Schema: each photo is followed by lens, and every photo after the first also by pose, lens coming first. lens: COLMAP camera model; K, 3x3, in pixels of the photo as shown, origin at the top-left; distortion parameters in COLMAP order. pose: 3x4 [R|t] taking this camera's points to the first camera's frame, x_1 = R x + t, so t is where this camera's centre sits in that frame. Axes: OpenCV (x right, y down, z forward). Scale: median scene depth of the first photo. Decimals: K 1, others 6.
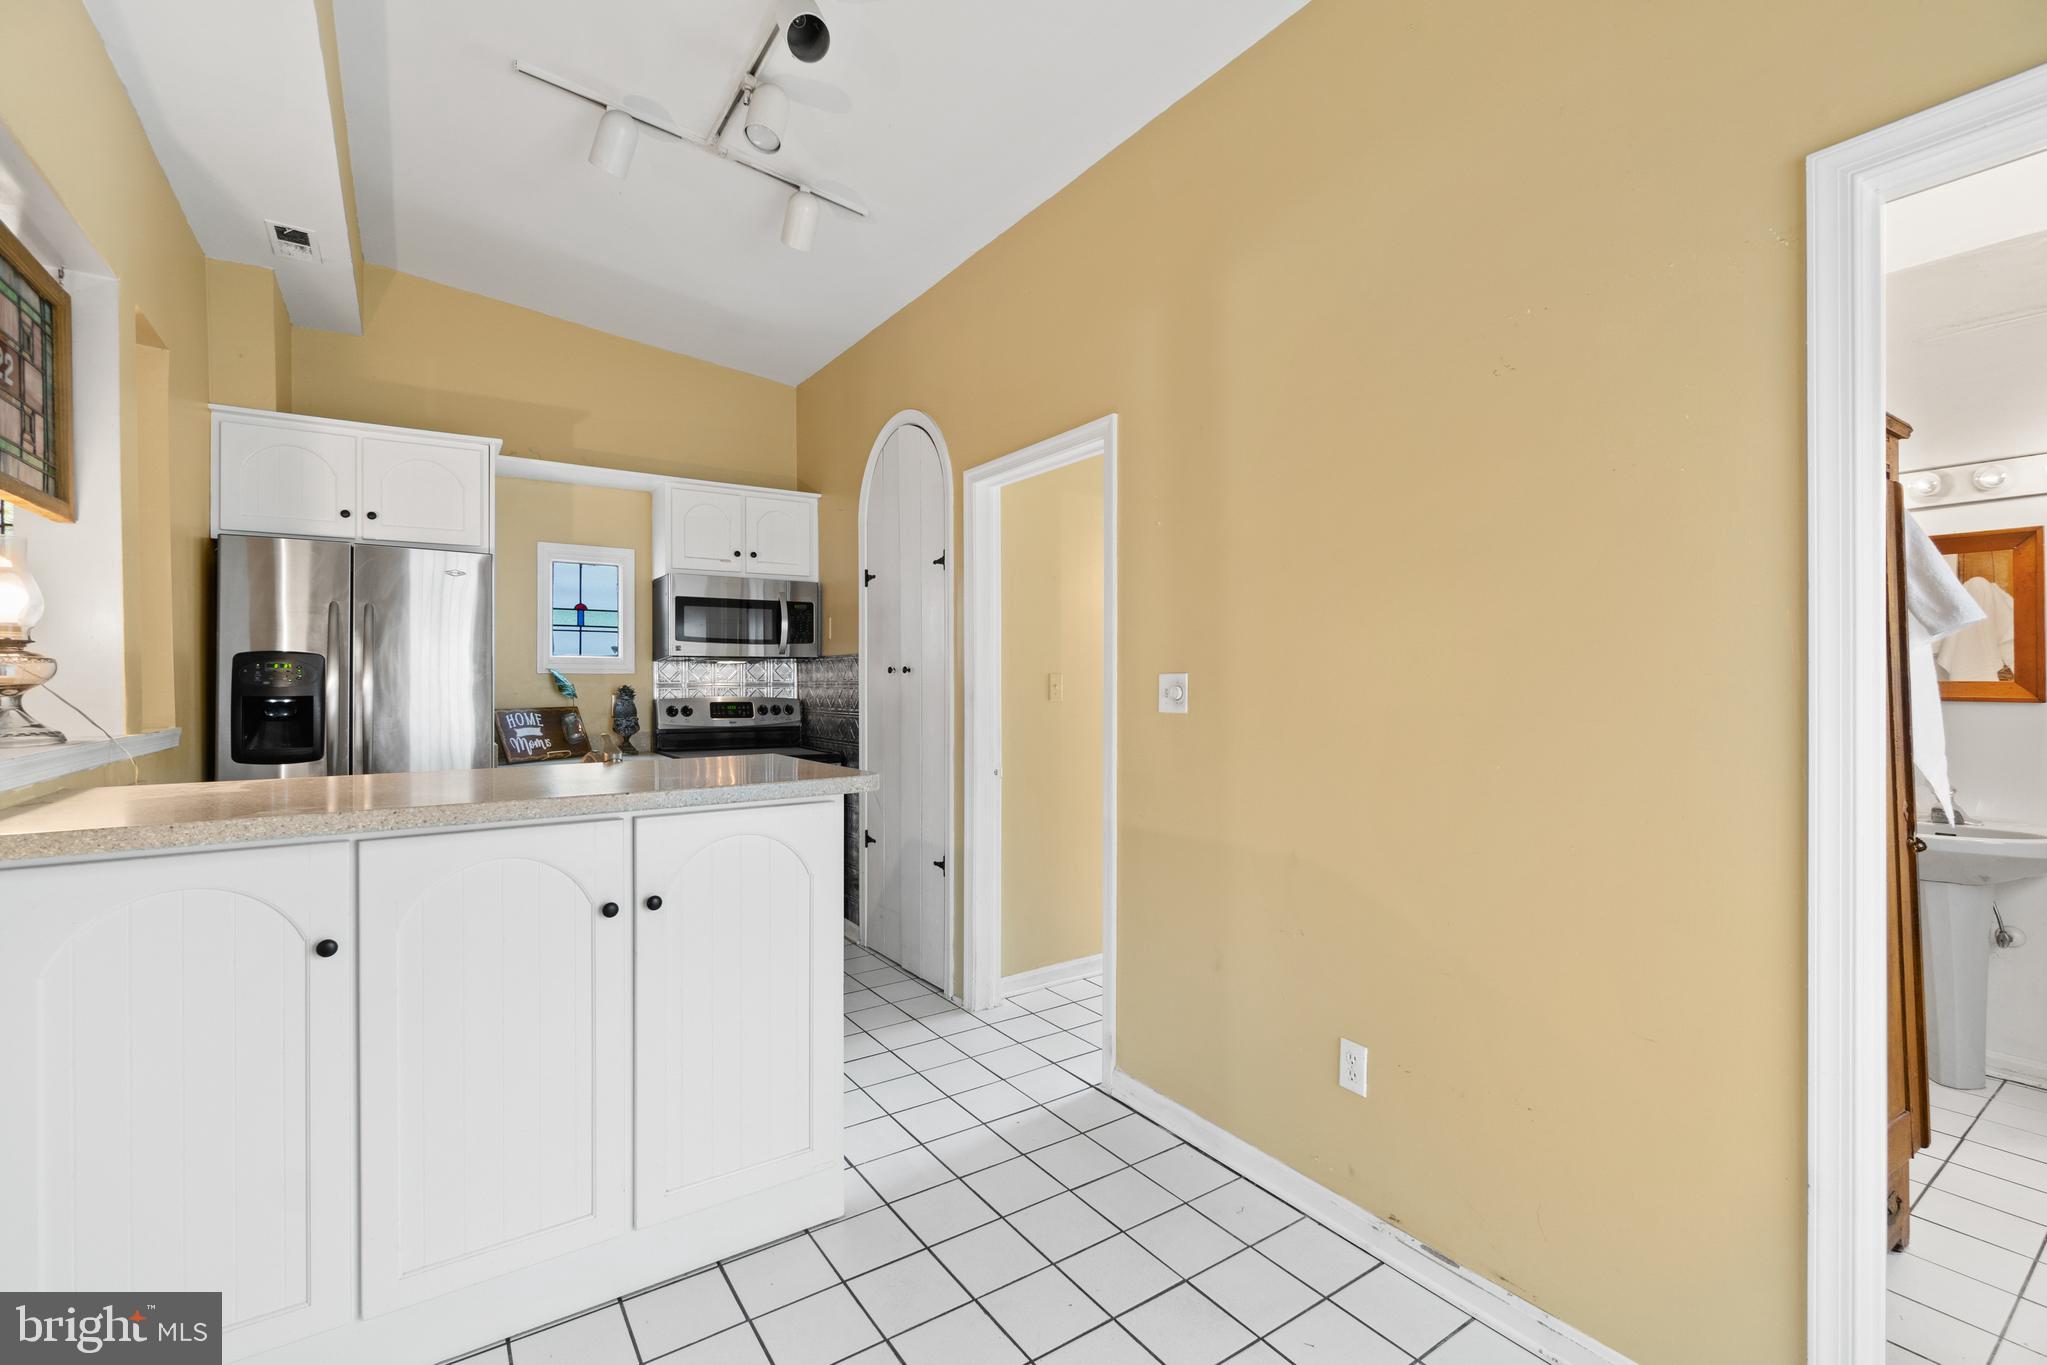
lens RADIAL K [[884.0, 0, 1008.2], [0, 884.0, 698.8], [0, 0, 1]] dist [-0.001856, -0.000532]
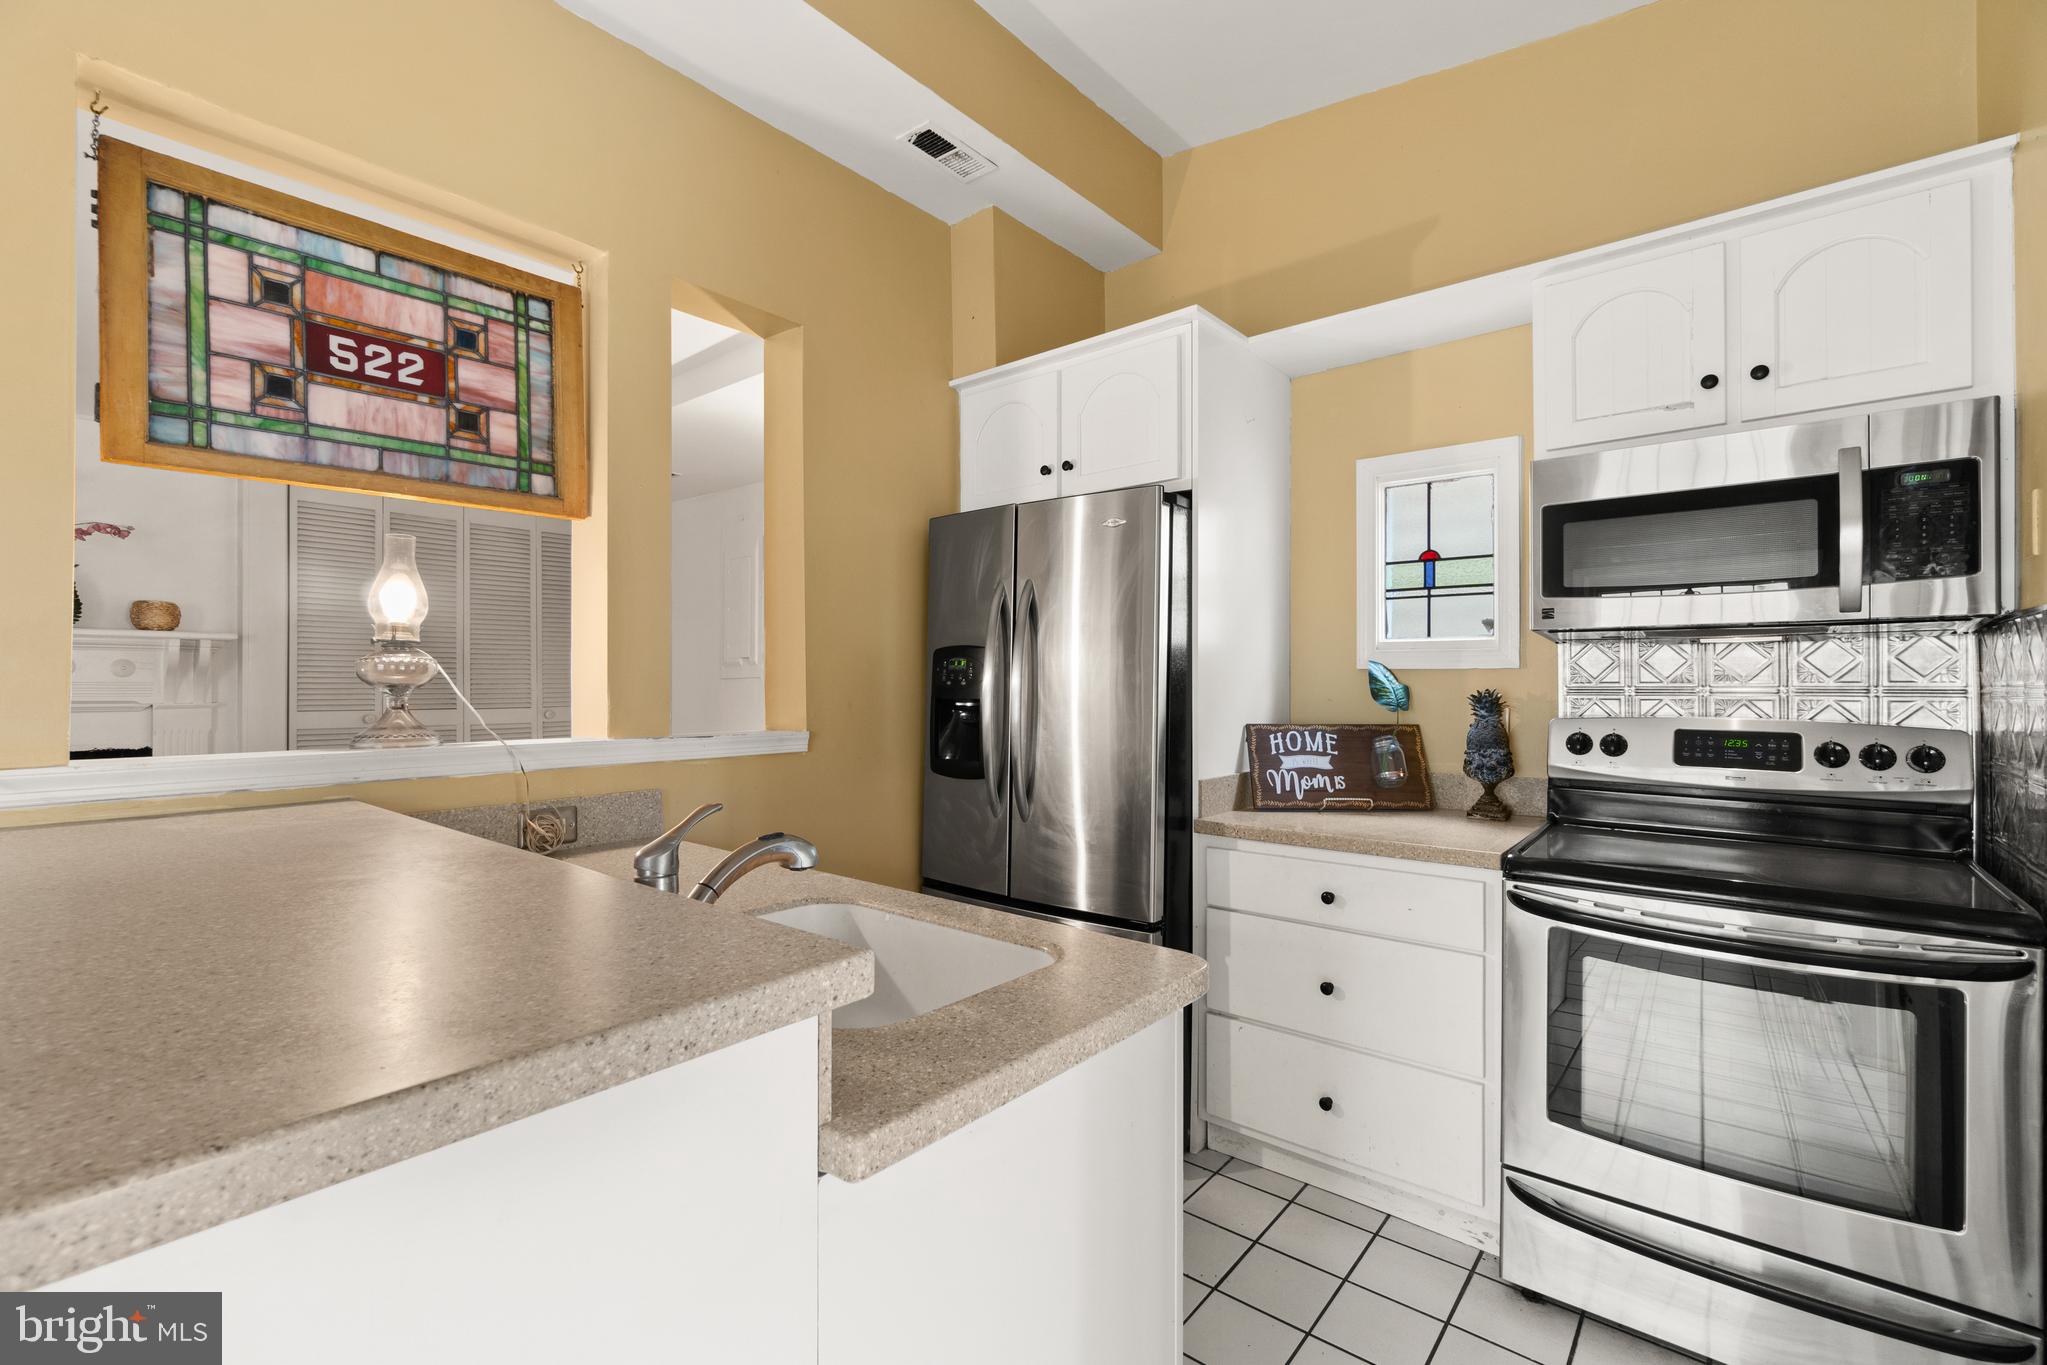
lens RADIAL K [[893.8, 0, 1023.5], [0, 893.8, 682.5], [0, 0, 1]] dist [-0.000381, 0.000040]
pose [[0.282673, 0.007548, -0.959187, 0.010973], [-0.018645, 0.999823, 0.002373, -0.015396], [0.959035, 0.017213, 0.282764, 0.562604]]
